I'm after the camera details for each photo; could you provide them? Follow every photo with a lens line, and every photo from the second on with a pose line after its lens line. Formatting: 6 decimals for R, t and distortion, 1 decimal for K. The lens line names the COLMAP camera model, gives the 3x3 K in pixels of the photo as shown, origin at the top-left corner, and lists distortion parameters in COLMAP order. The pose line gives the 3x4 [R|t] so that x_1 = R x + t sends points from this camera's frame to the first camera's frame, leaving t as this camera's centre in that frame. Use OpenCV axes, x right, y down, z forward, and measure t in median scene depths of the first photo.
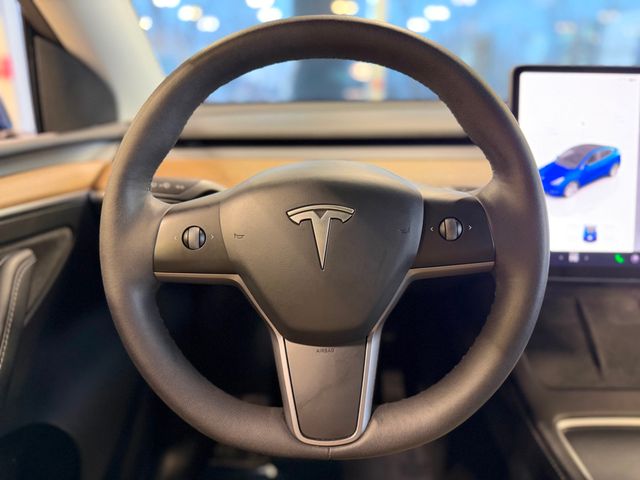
lens RADIAL K [[434.4, 0, 320.0], [0, 434.4, 240.0], [0, 0, 1]] dist [0.002751, 0.001825]
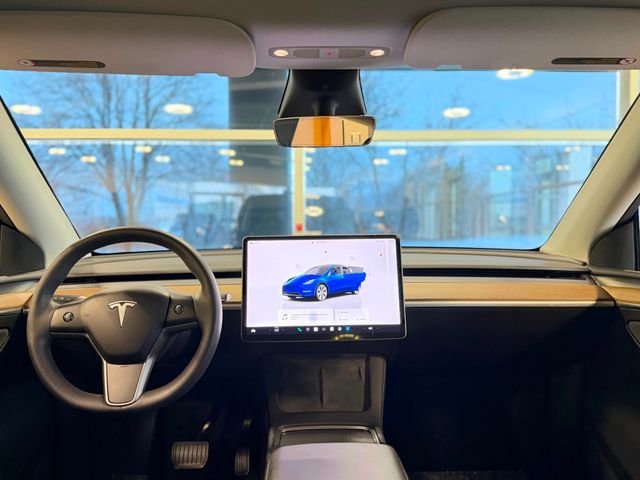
lens RADIAL K [[549.8, 0, 320.0], [0, 549.8, 240.0], [0, 0, 1]] dist [-0.001649, -0.010126]
pose [[0.998696, -0.035621, 0.036572, 0.925482], [0.044706, 0.956121, -0.289540, 0.491369], [-0.024654, 0.290797, 0.956467, -1.897922]]
